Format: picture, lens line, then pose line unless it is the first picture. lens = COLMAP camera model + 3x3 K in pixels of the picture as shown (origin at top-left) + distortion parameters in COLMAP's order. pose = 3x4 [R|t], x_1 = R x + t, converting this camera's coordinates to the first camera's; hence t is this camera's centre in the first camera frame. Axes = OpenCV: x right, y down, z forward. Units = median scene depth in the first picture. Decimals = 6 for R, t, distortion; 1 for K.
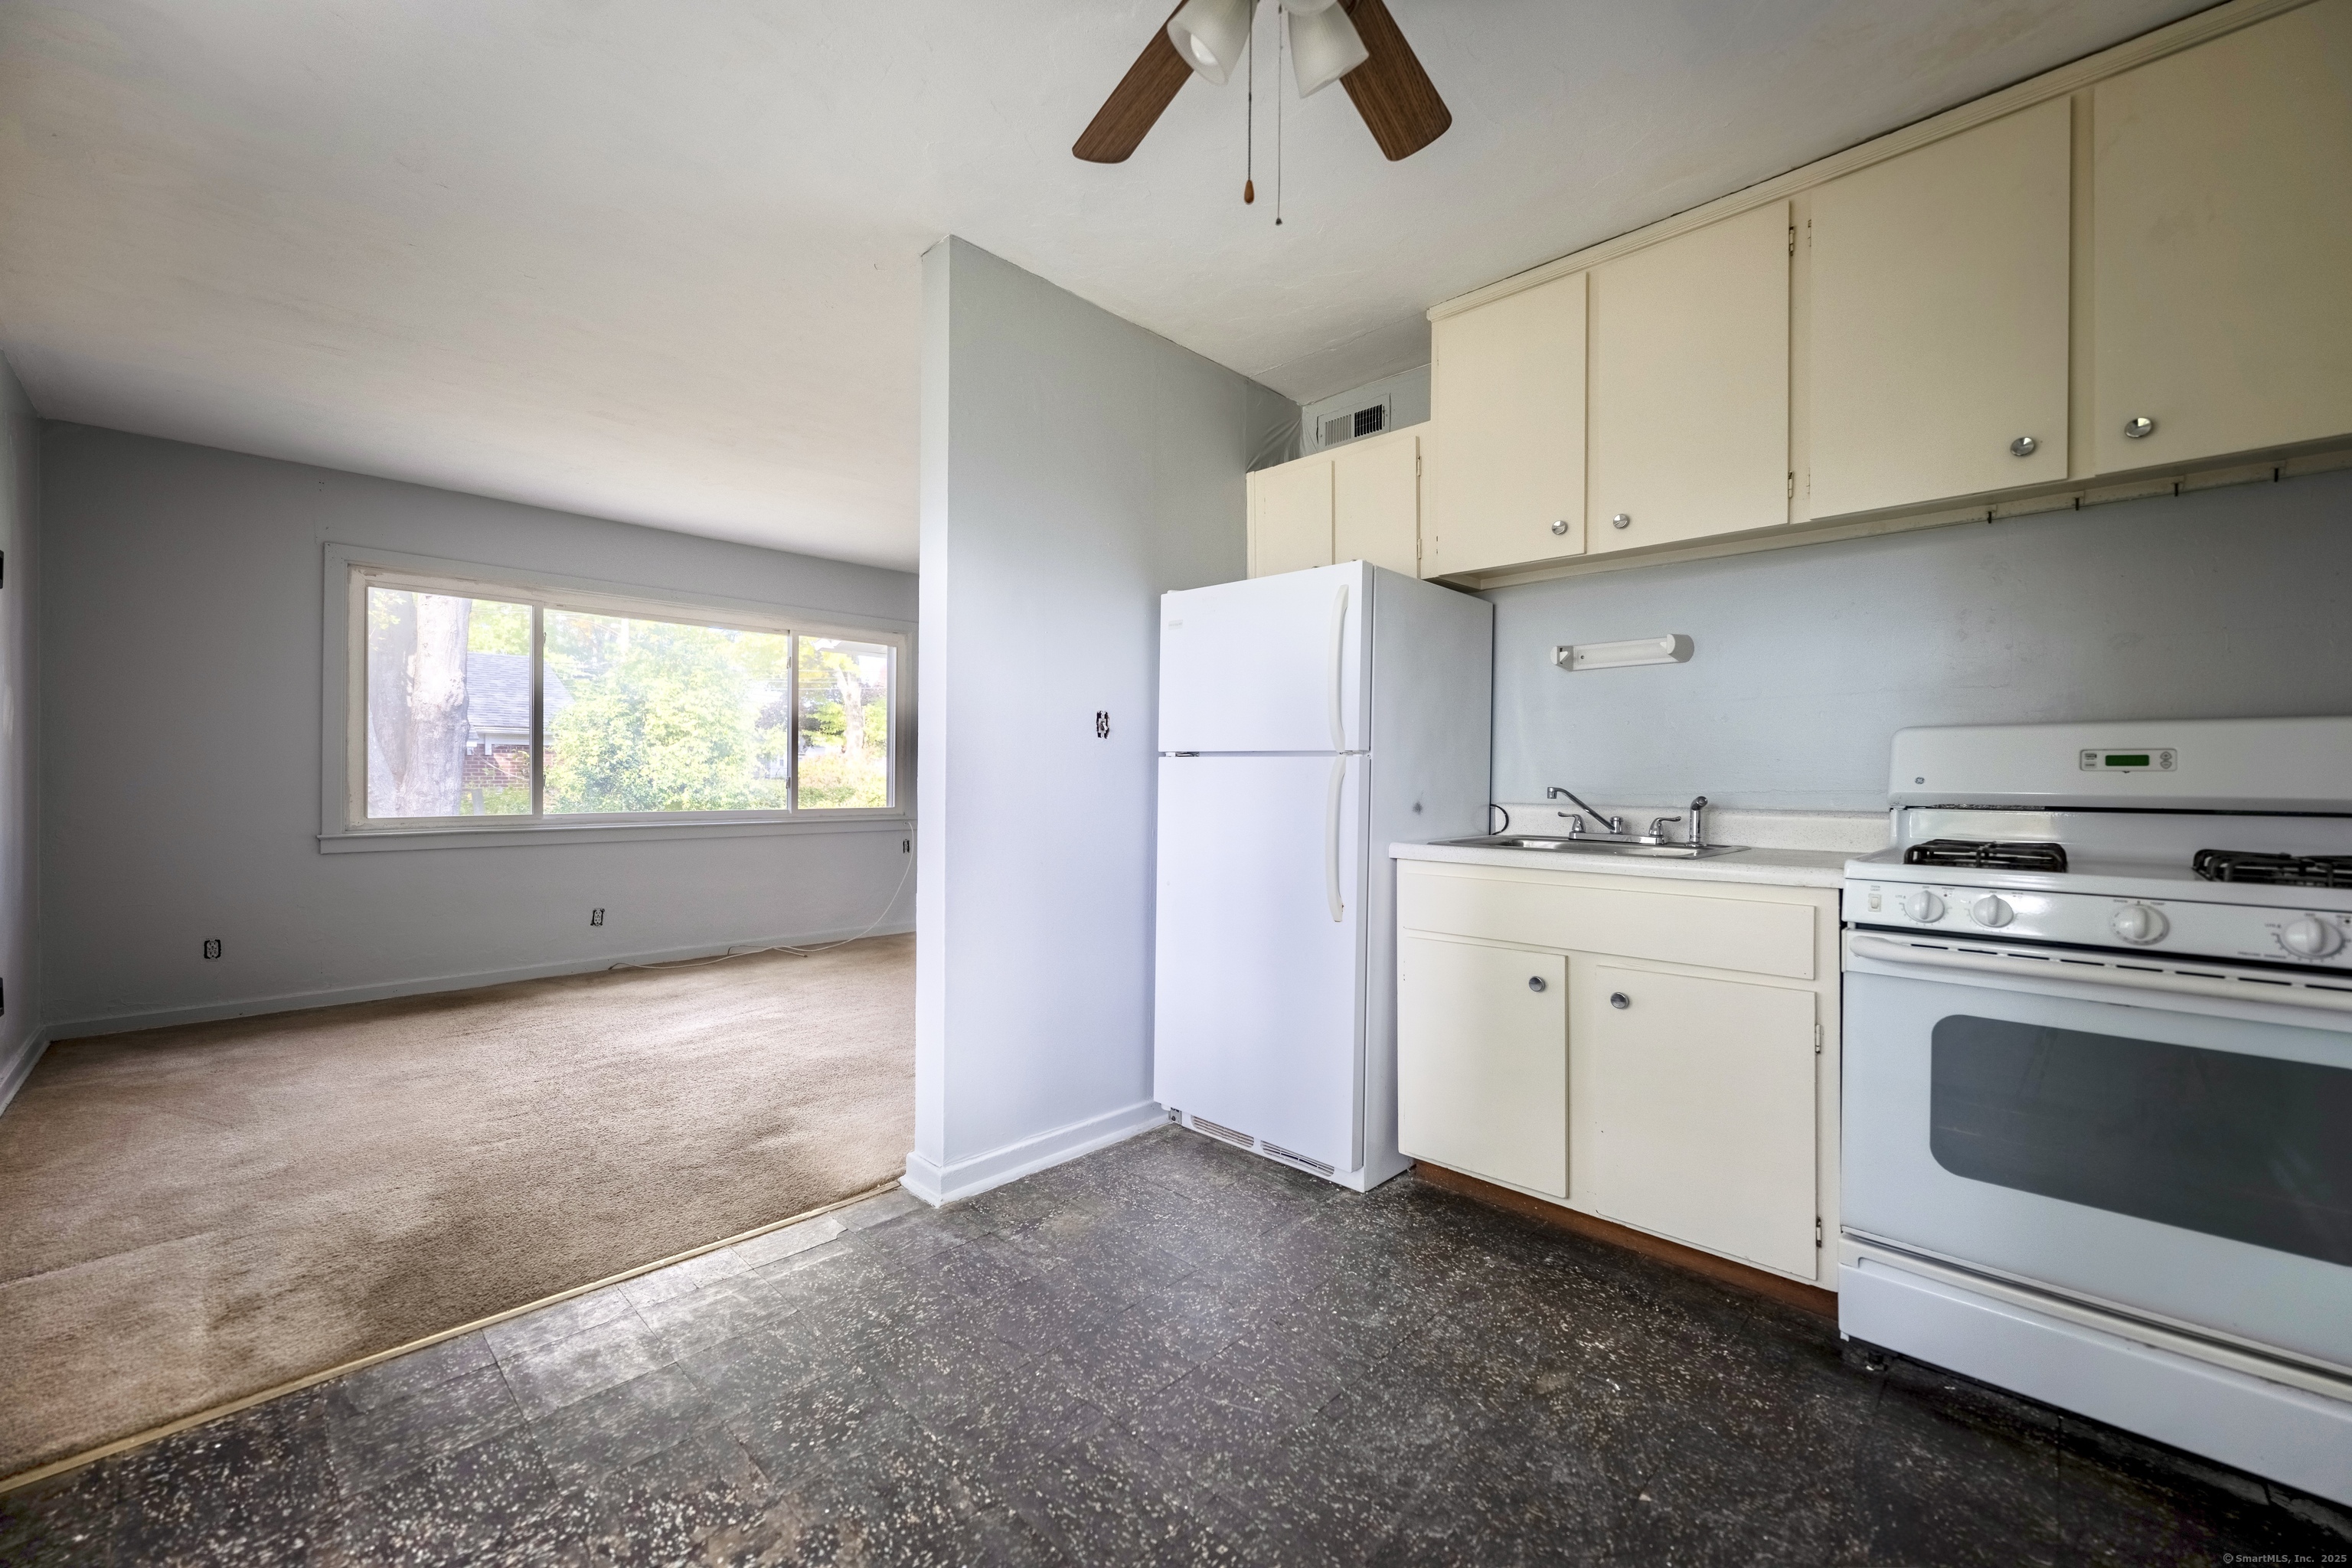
lens RADIAL K [[937.8, 0, 1186.1], [0, 937.8, 778.5], [0, 0, 1]] dist [-0.000816, 0.000294]
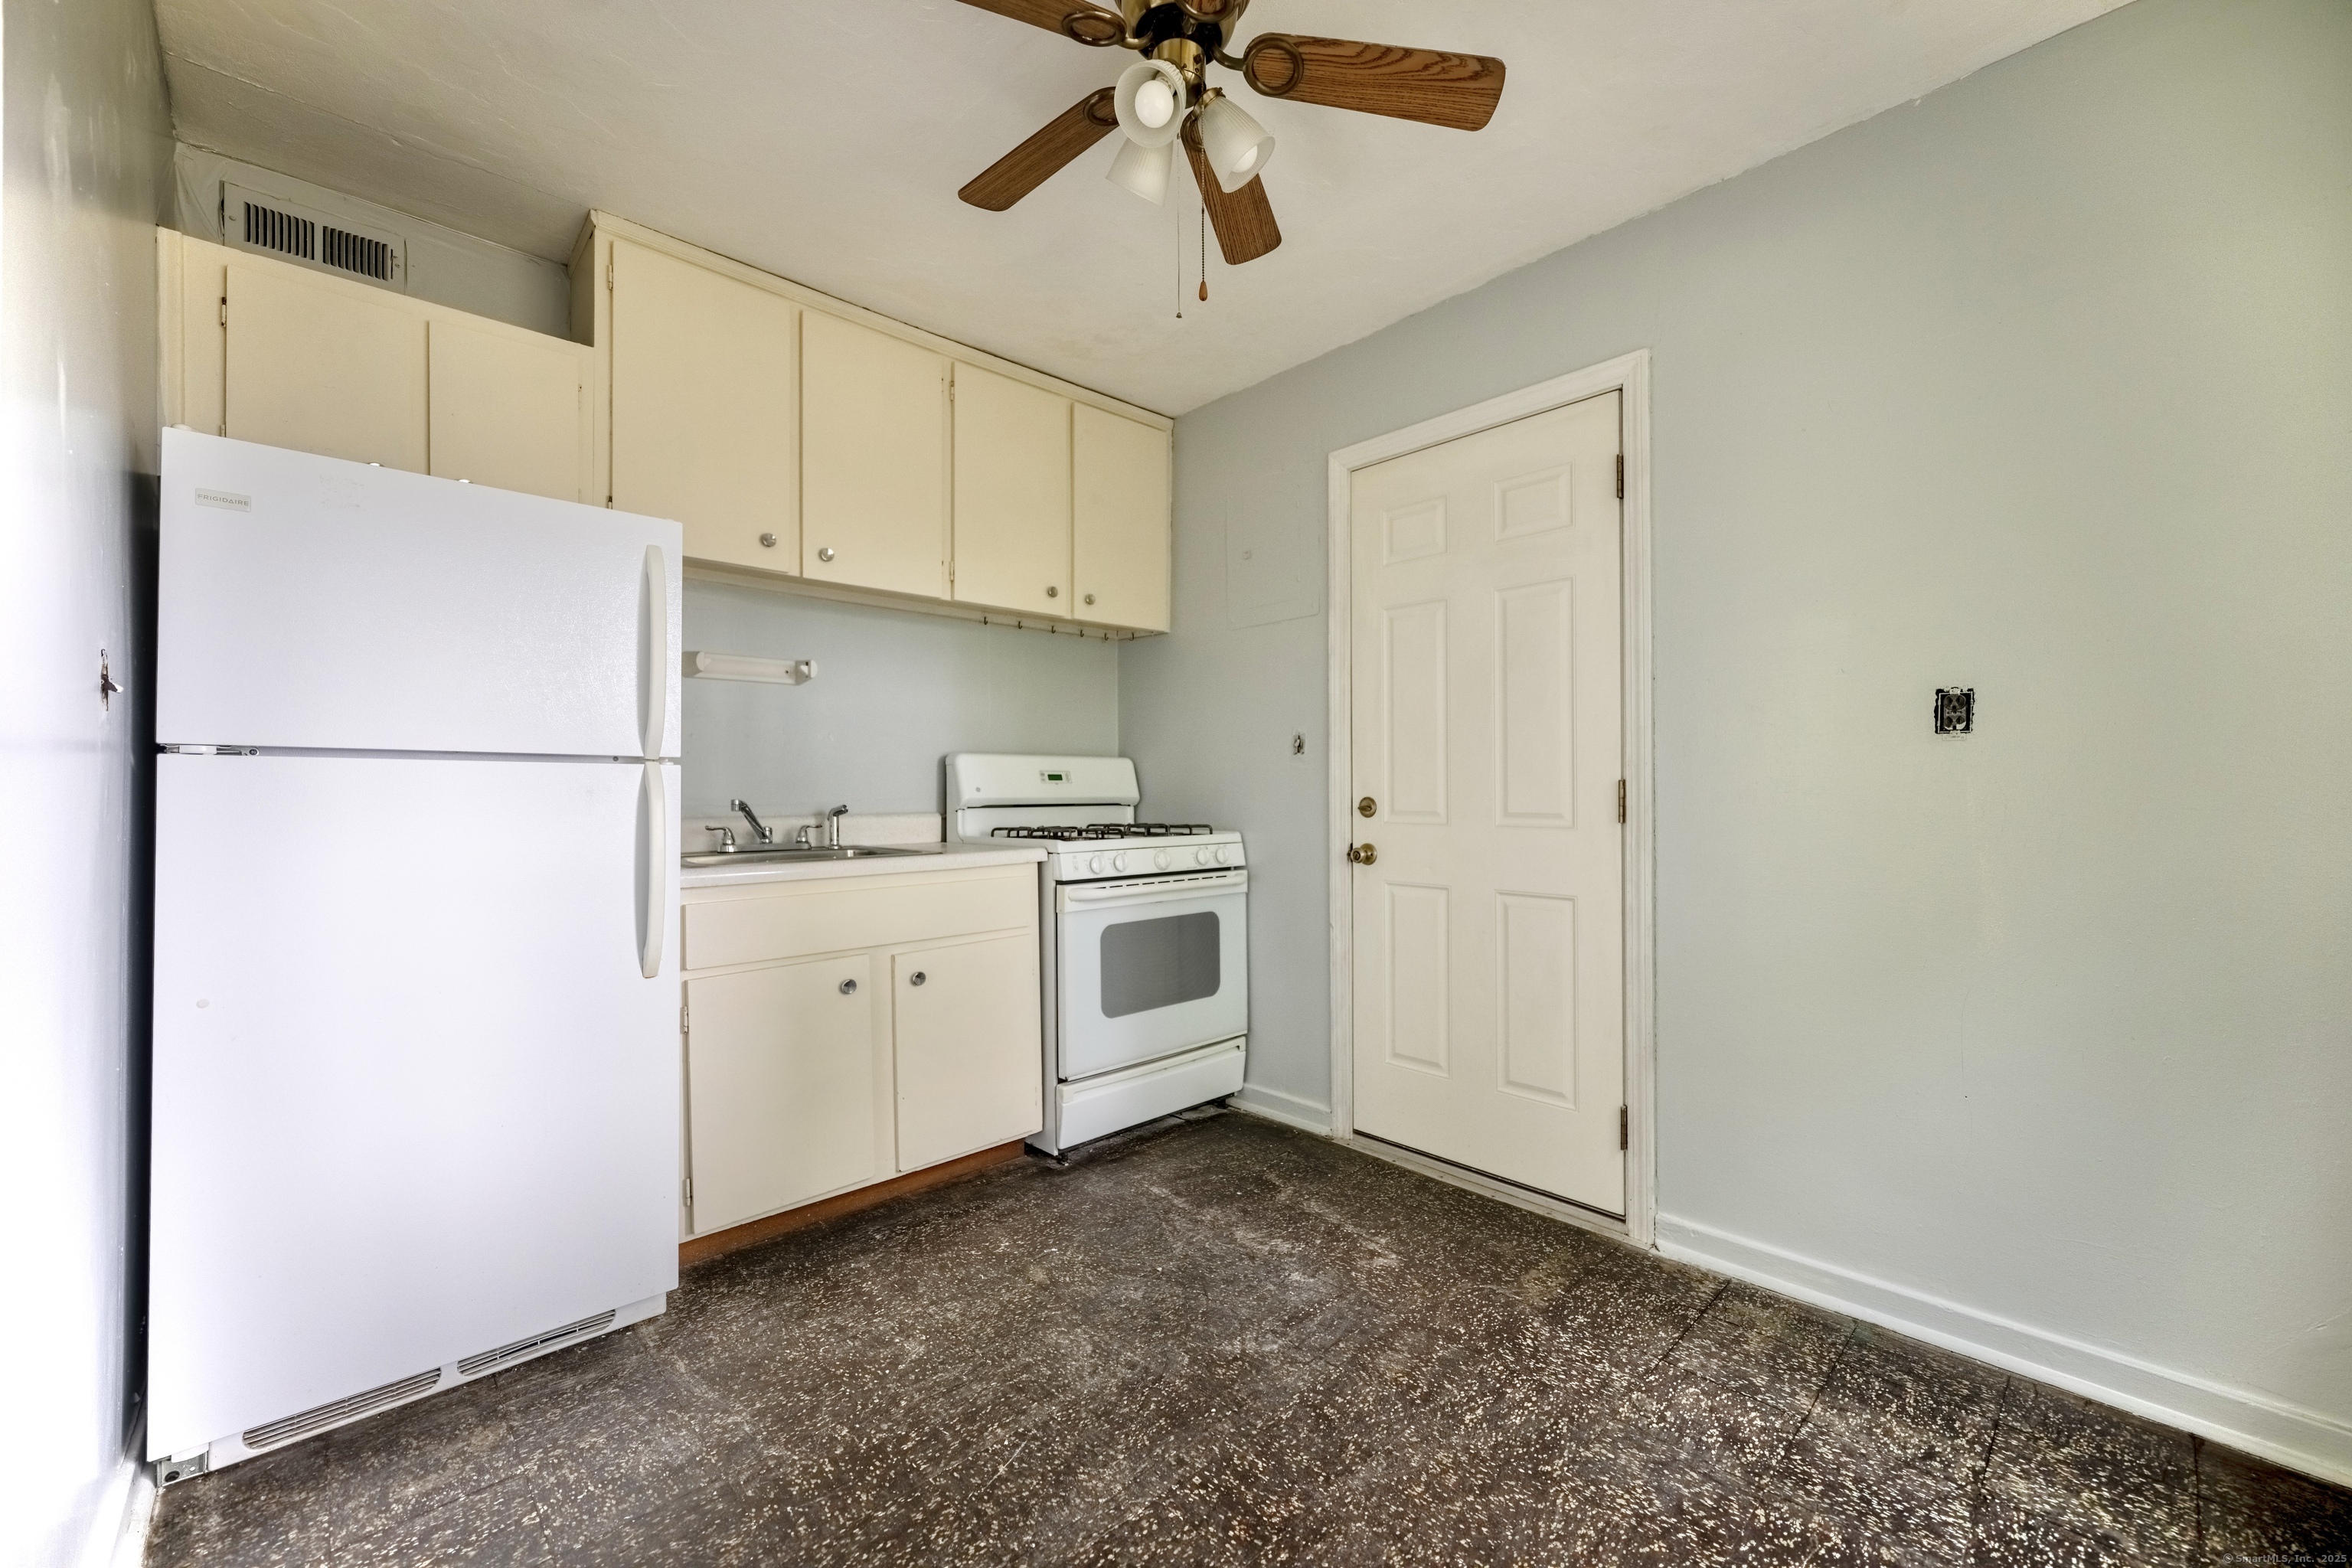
lens RADIAL K [[937.8, 0, 1175.1], [0, 937.8, 785.0], [0, 0, 1]] dist [-0.000816, 0.000294]
pose [[0.046217, -0.001797, 0.998930, -0.693831], [0.007935, 0.999967, 0.001432, -0.004616], [-0.998900, 0.007861, 0.046229, 0.623777]]
